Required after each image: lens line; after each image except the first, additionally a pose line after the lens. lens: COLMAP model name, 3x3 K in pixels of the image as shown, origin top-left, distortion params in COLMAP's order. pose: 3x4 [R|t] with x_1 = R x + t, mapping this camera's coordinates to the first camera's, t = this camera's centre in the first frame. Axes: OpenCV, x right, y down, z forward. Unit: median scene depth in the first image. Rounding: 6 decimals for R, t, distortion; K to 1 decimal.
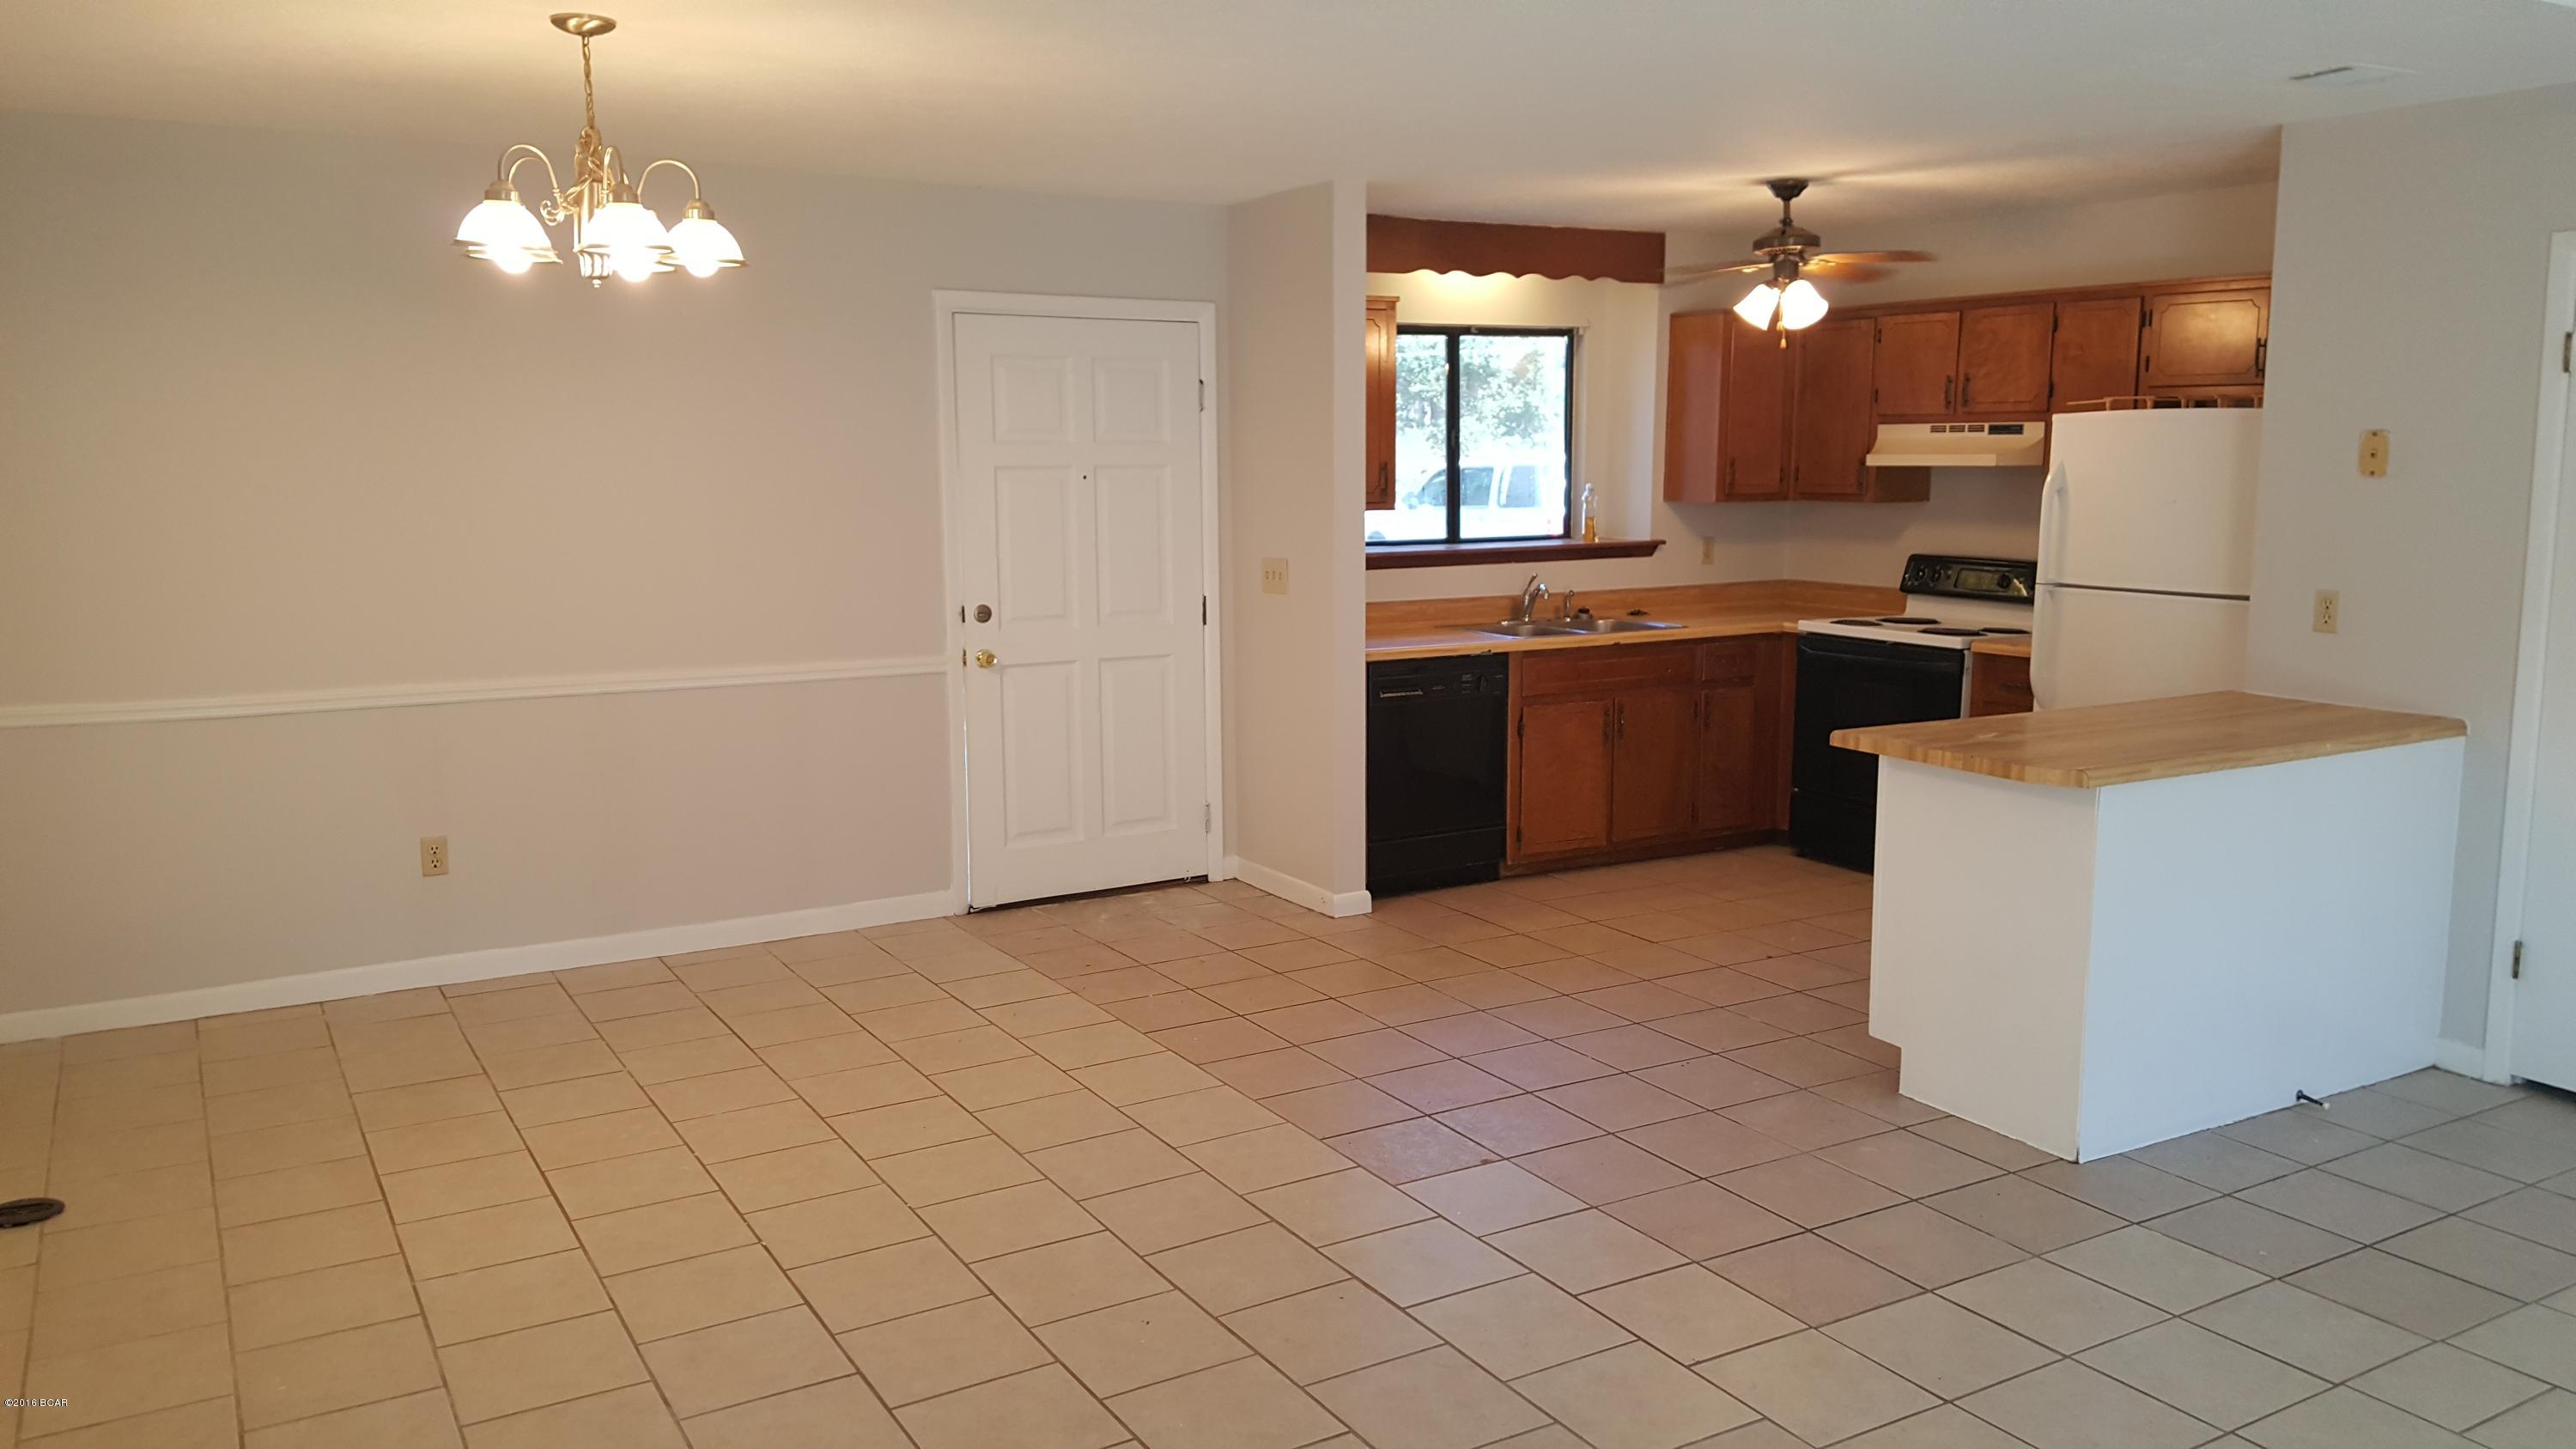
lens RADIAL K [[1895.3, 0, 1288.3], [0, 1895.3, 706.1], [0, 0, 1]] dist [0.082054, -0.060640]
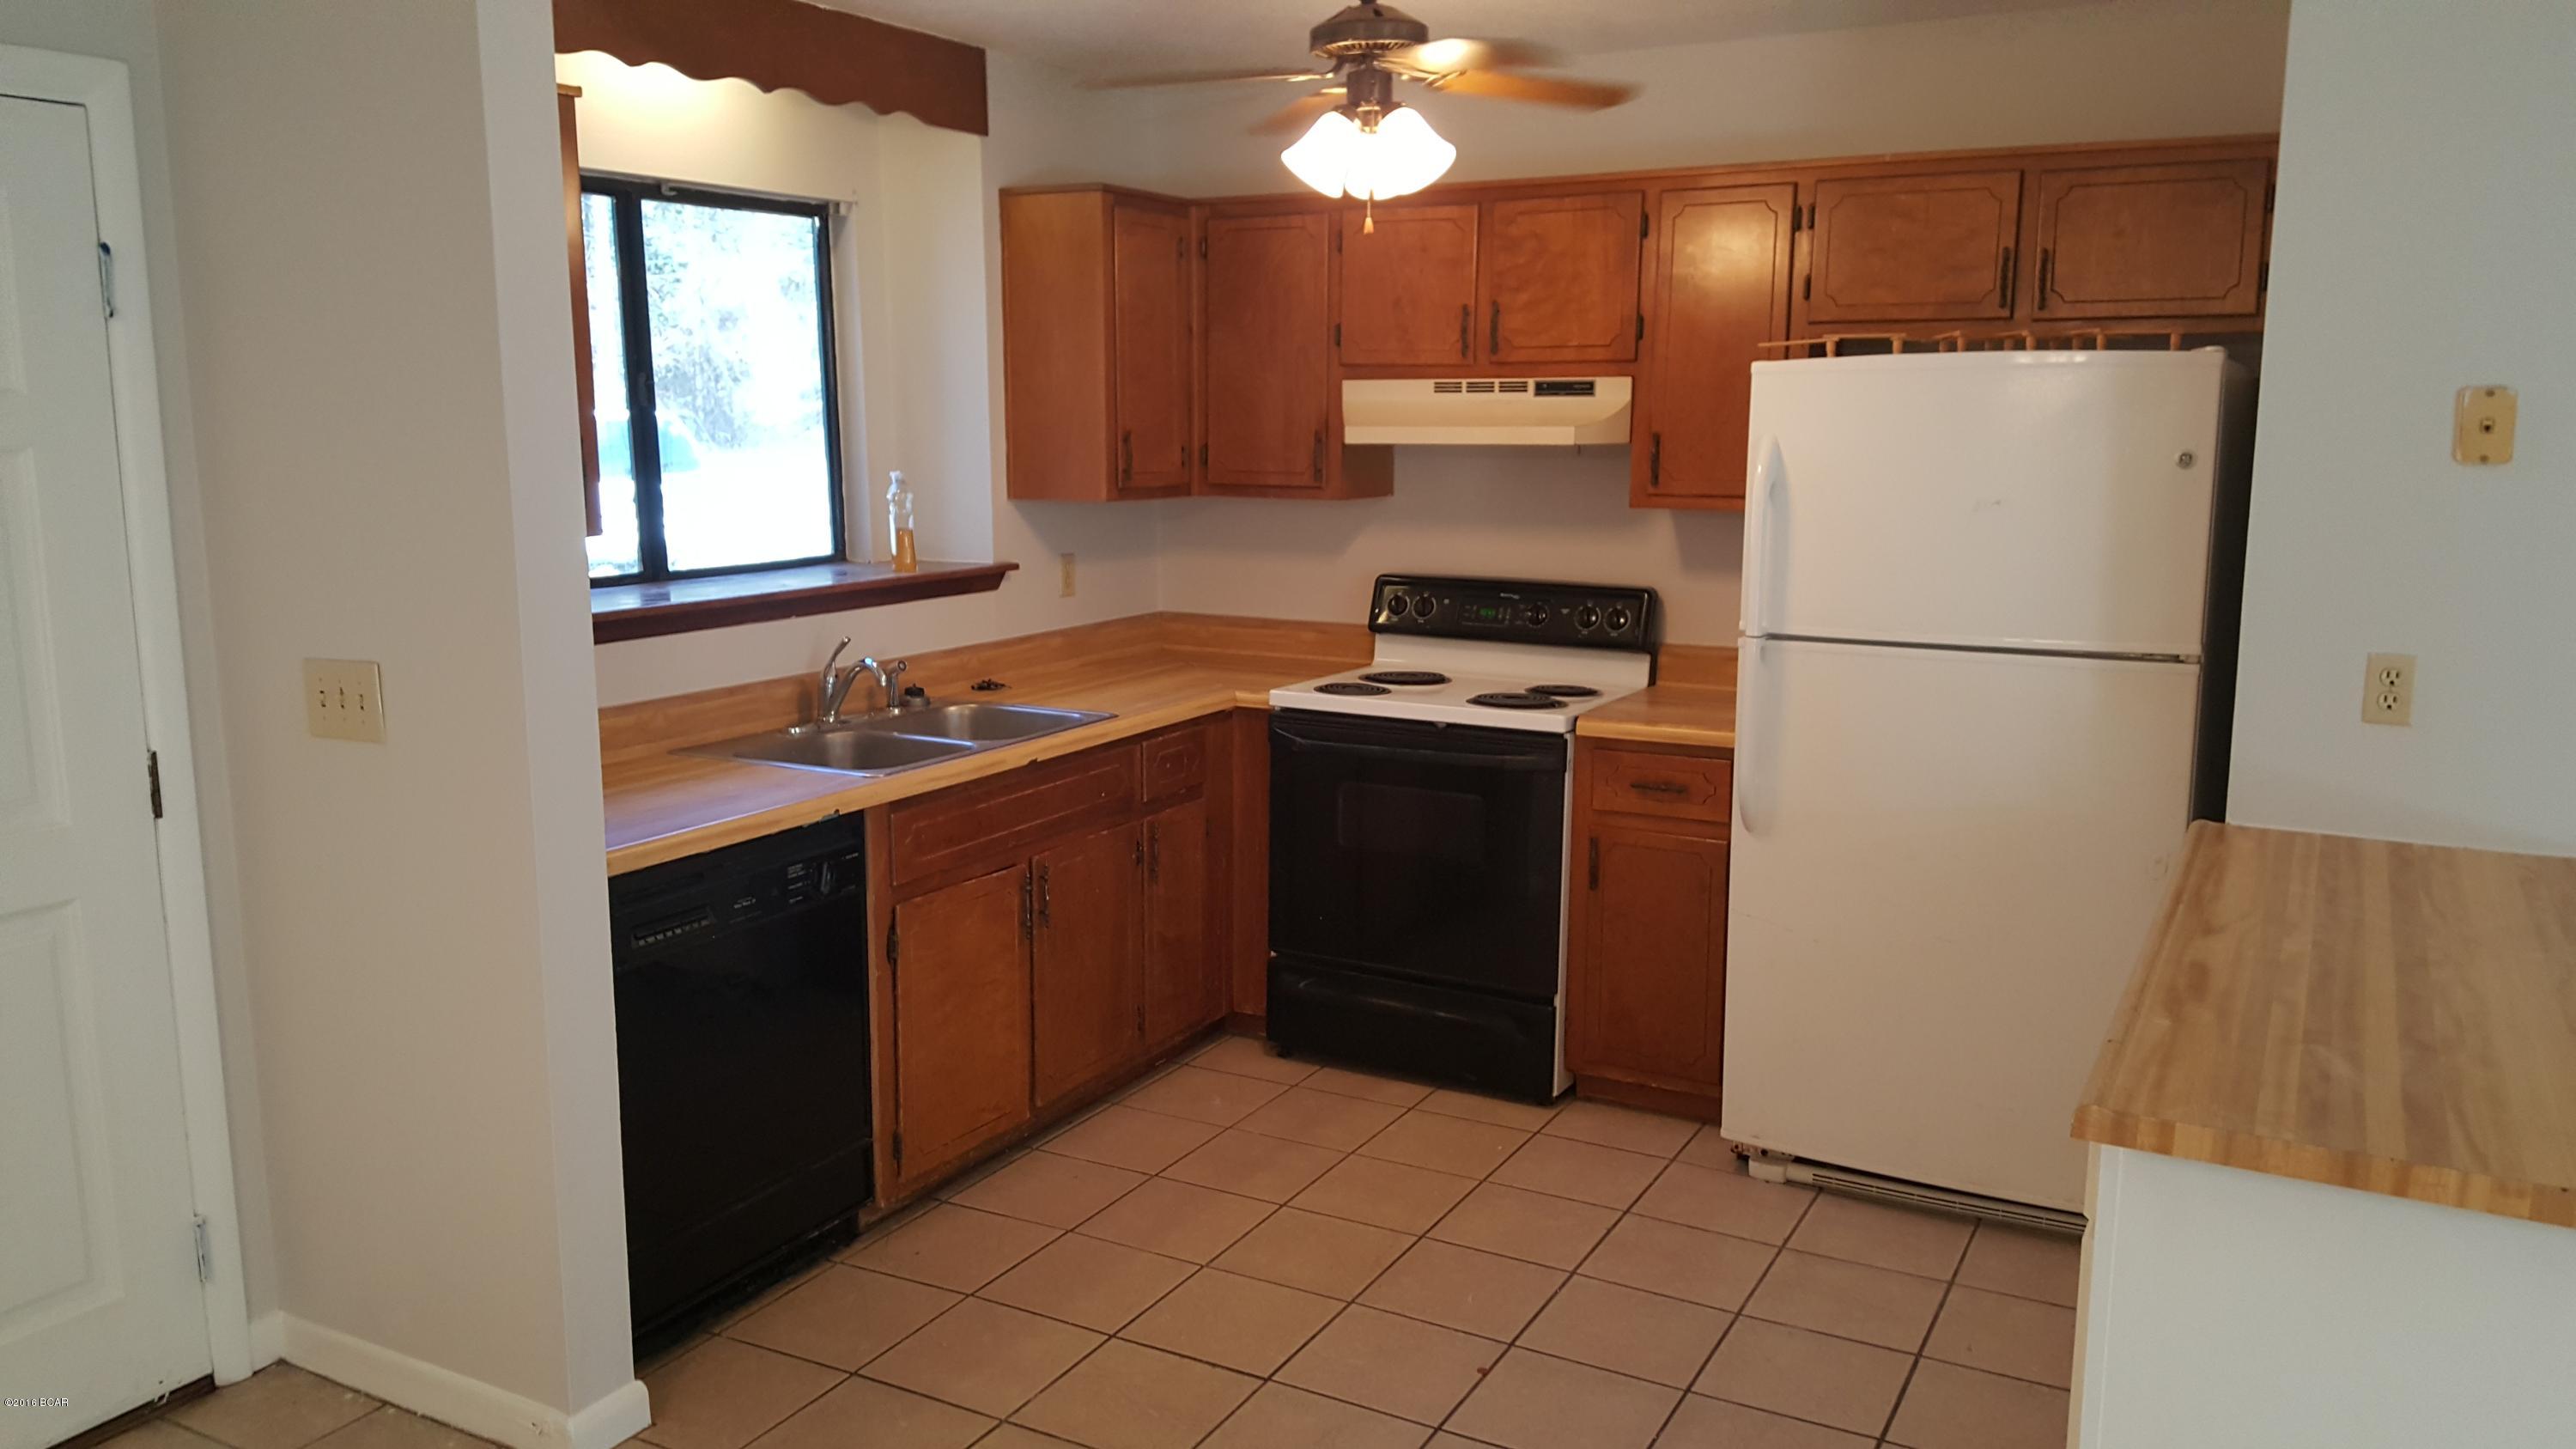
lens RADIAL K [[1895.3, 0, 1314.5], [0, 1895.3, 719.7], [0, 0, 1]] dist [0.082054, -0.060640]
pose [[0.855881, -0.080134, 0.510926, -0.041190], [0.067131, 0.996779, 0.043881, -0.064918], [-0.512797, -0.003258, 0.858504, 0.480831]]
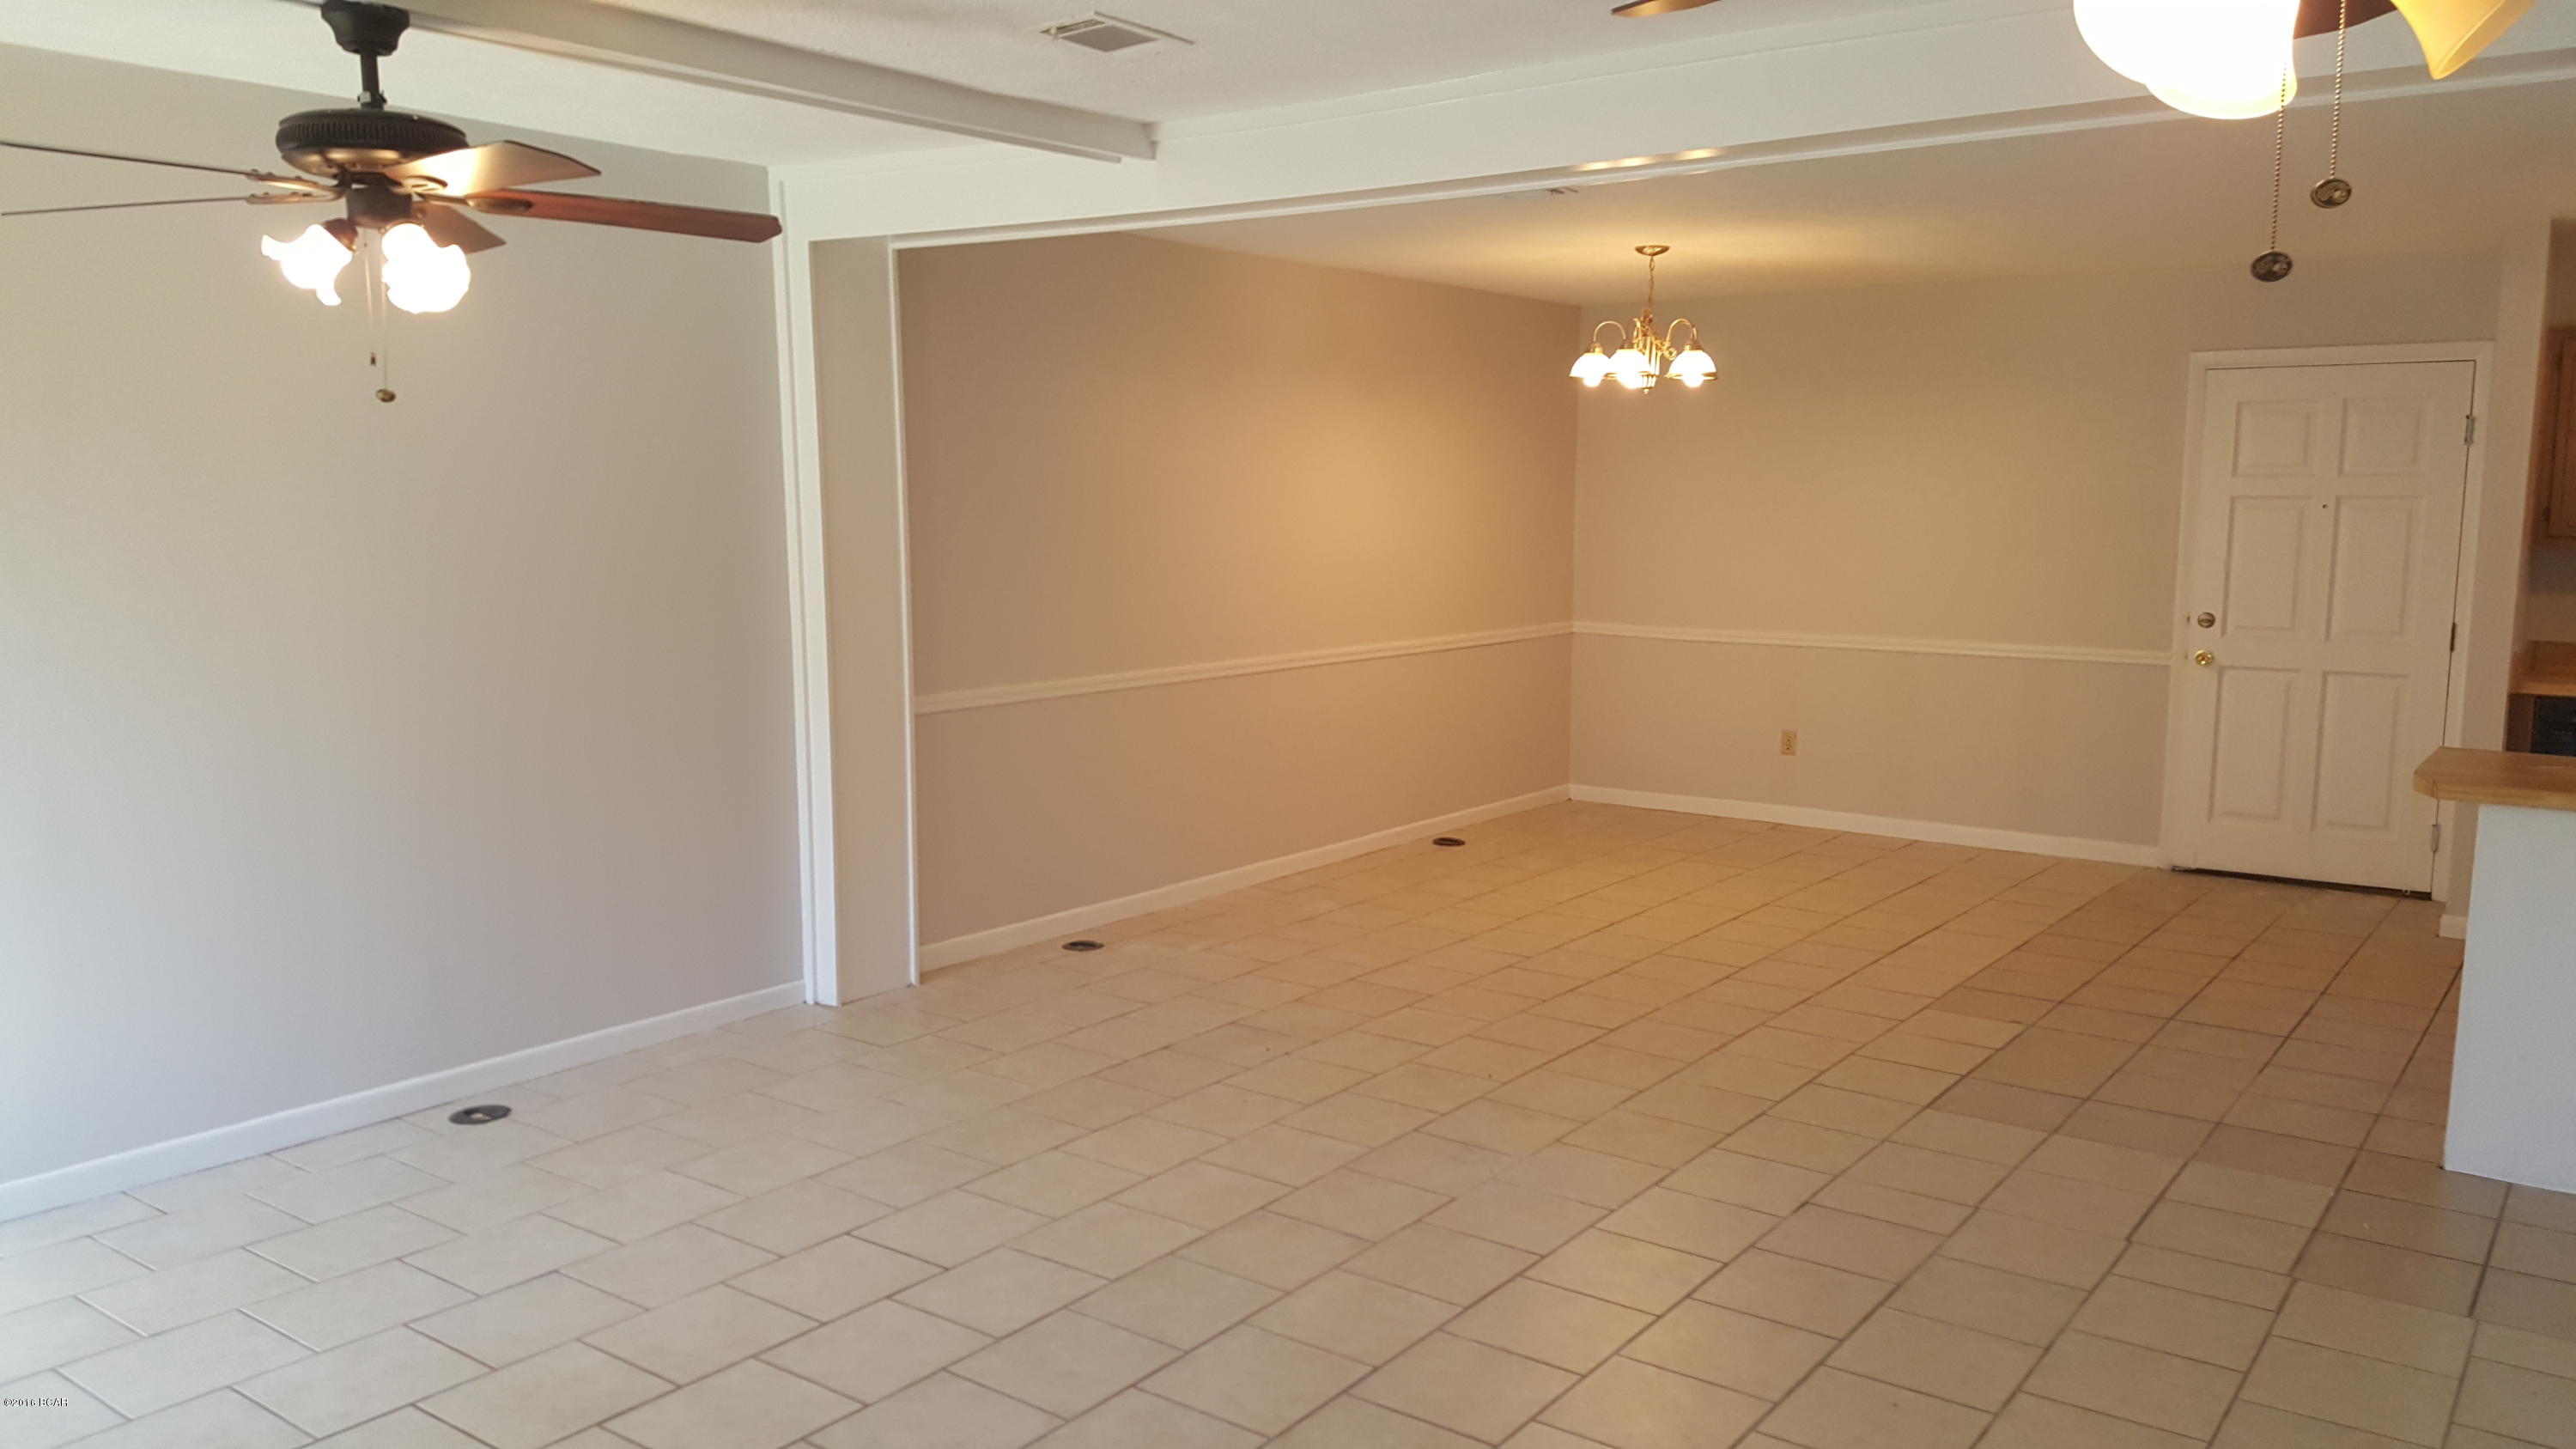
lens RADIAL K [[1895.3, 0, 1283.3], [0, 1895.3, 734.0], [0, 0, 1]] dist [0.082054, -0.060640]
pose [[0.395272, 0.126914, -0.909754, 0.670623], [-0.128938, 0.988269, 0.081846, -0.002372], [0.909470, 0.084950, 0.406999, -0.007346]]
